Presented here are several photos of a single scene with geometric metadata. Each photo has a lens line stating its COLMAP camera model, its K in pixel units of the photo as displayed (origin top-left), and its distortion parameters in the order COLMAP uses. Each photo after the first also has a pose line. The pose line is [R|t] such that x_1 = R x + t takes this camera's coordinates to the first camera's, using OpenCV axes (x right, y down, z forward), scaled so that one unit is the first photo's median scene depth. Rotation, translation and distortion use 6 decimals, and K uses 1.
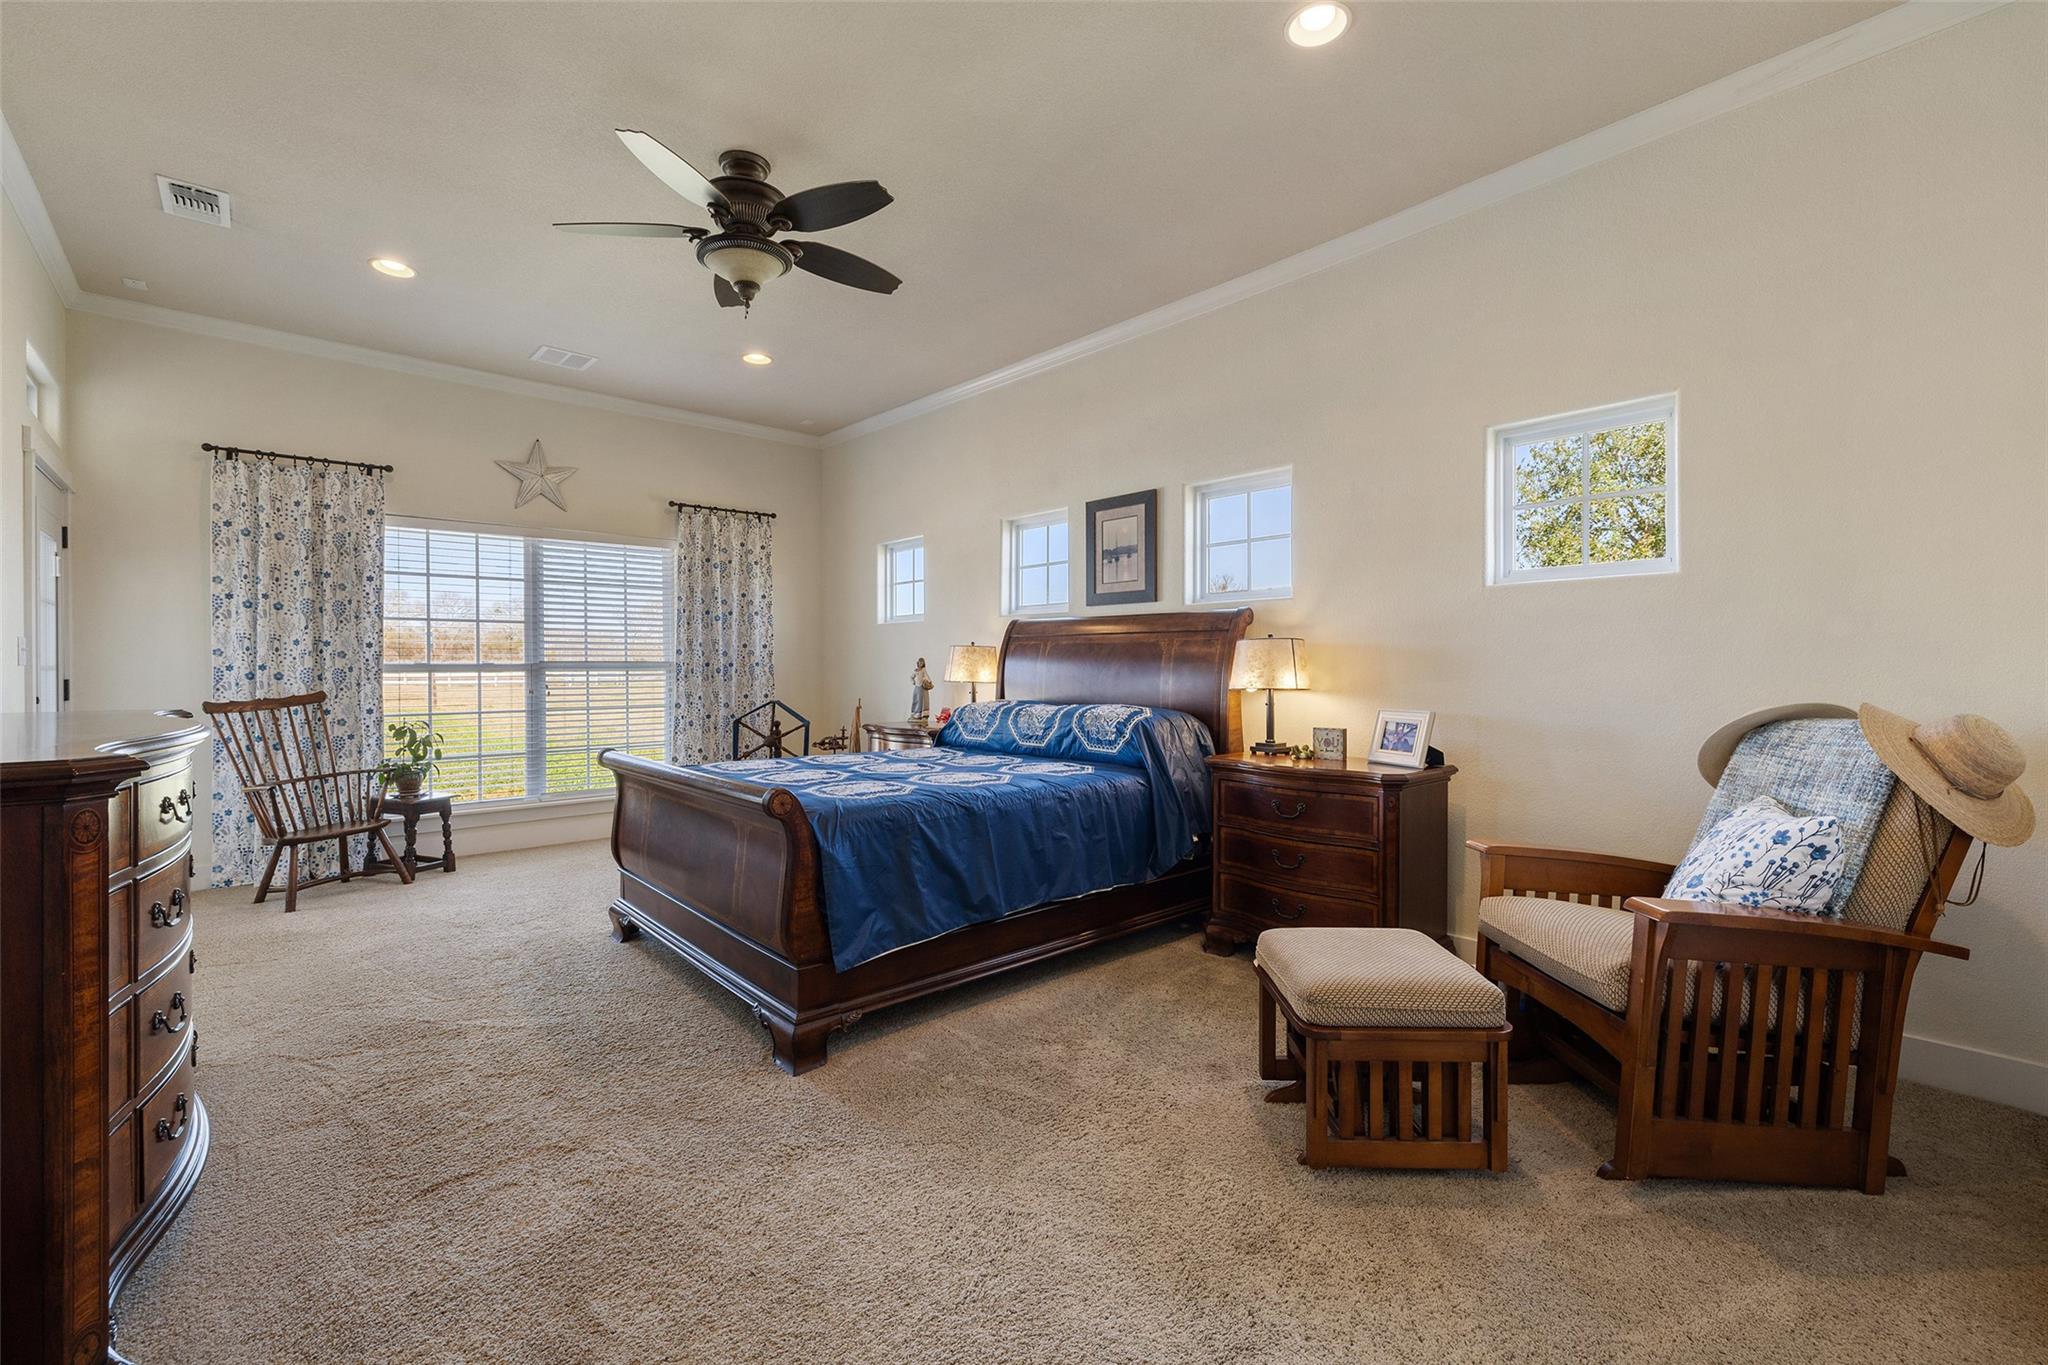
lens RADIAL K [[862.9, 0, 1024.1], [0, 862.9, 672.6], [0, 0, 1]] dist [0.001749, -0.000478]
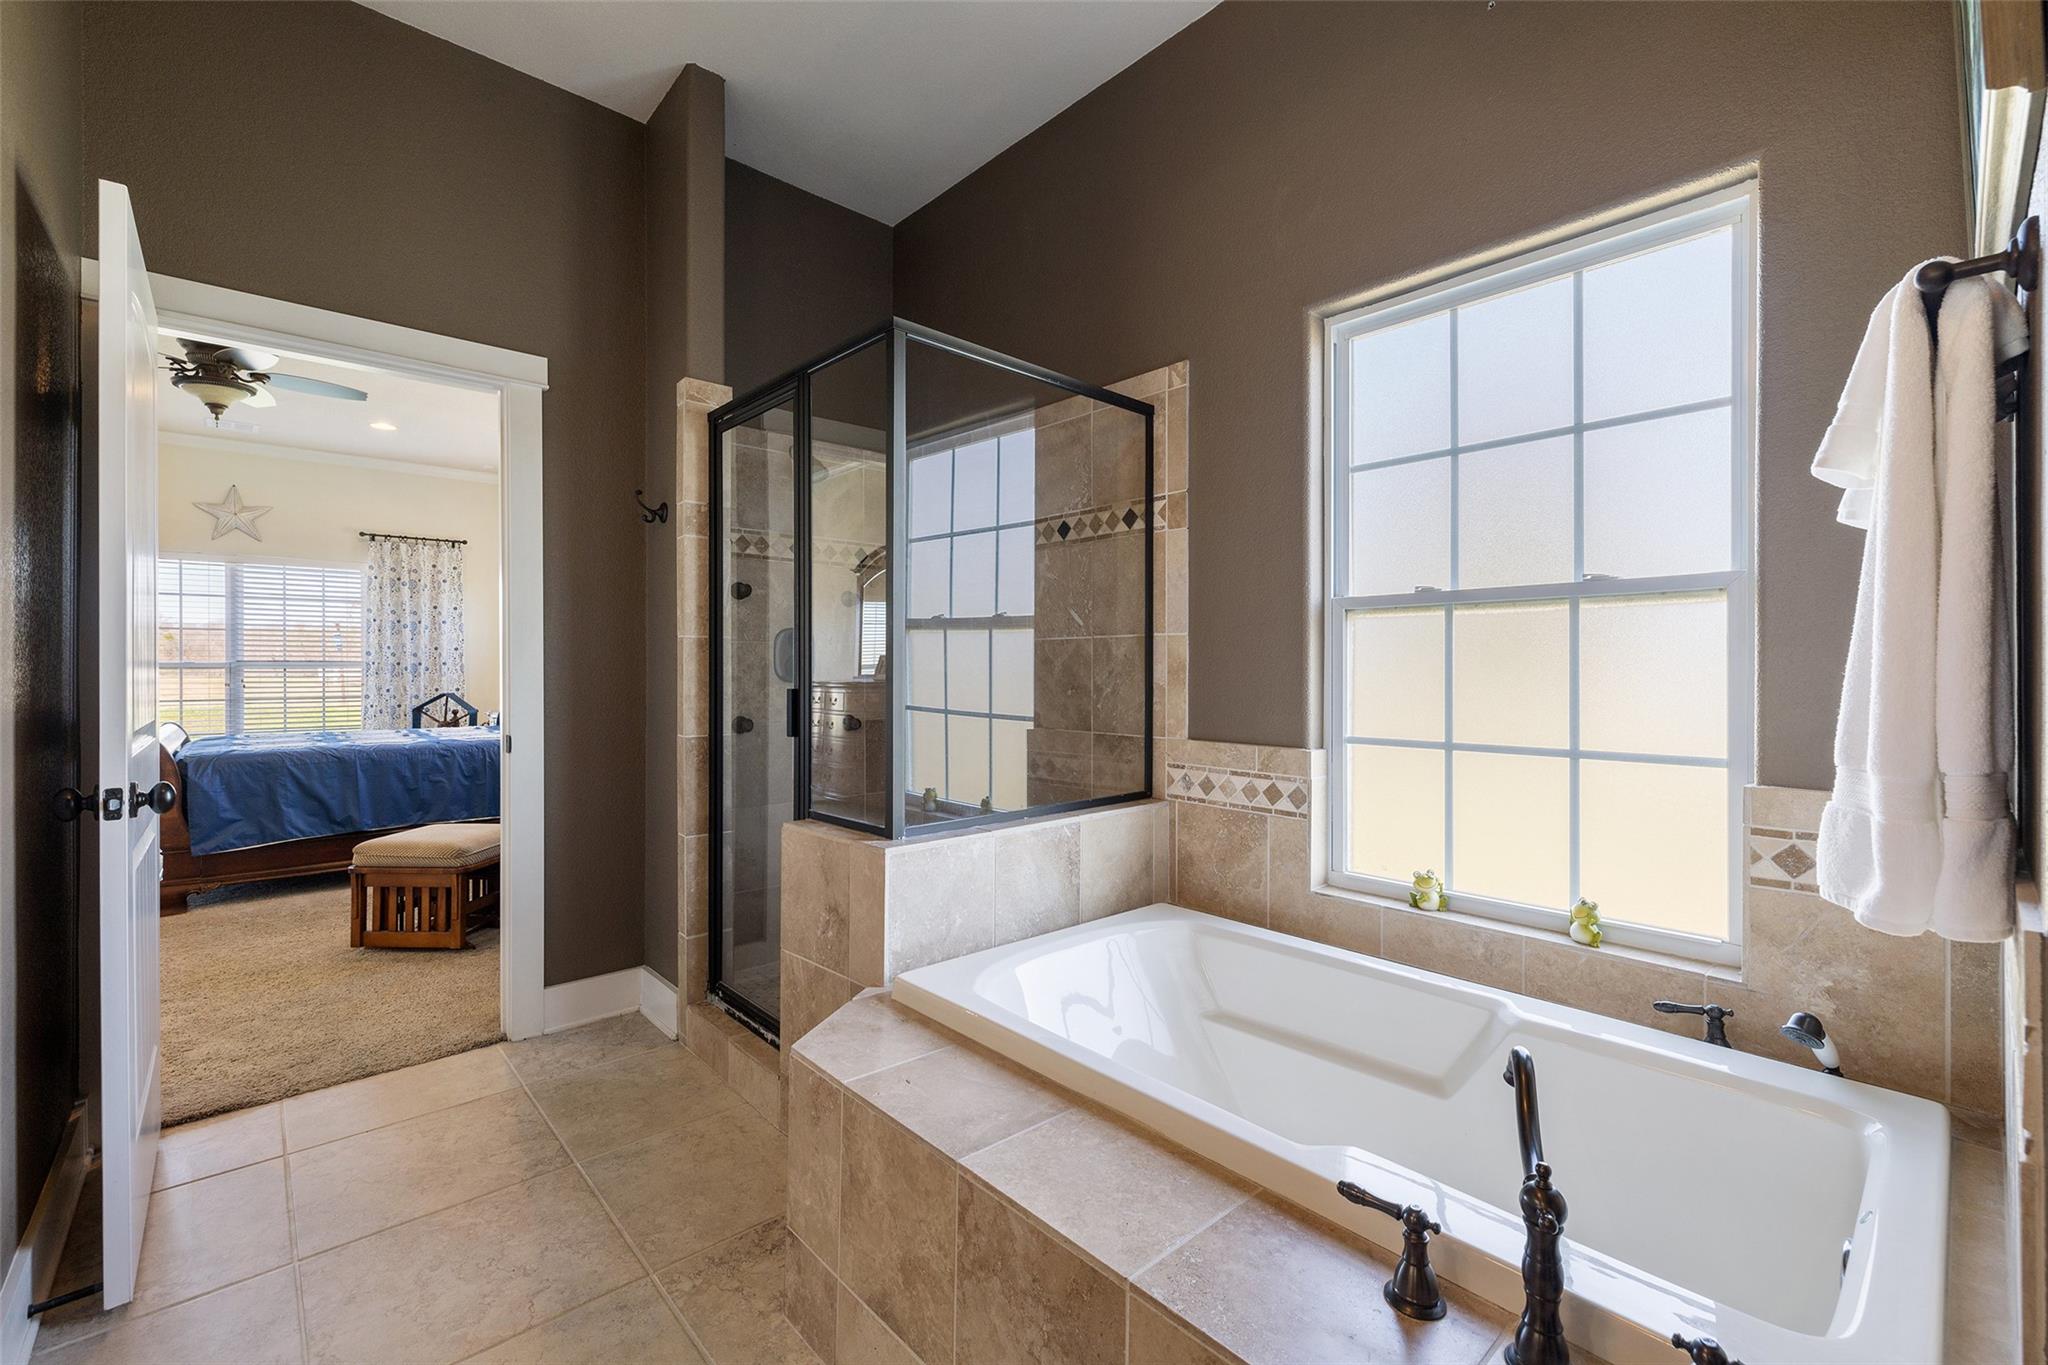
lens RADIAL K [[862.9, 0, 1025.0], [0, 862.9, 675.8], [0, 0, 1]] dist [0.001749, -0.000478]
pose [[0.999997, 0.002313, 0.000138, 0.589116], [-0.002313, 0.999997, 0.000478, 0.005856], [-0.000137, -0.000478, 1.000000, -0.262705]]
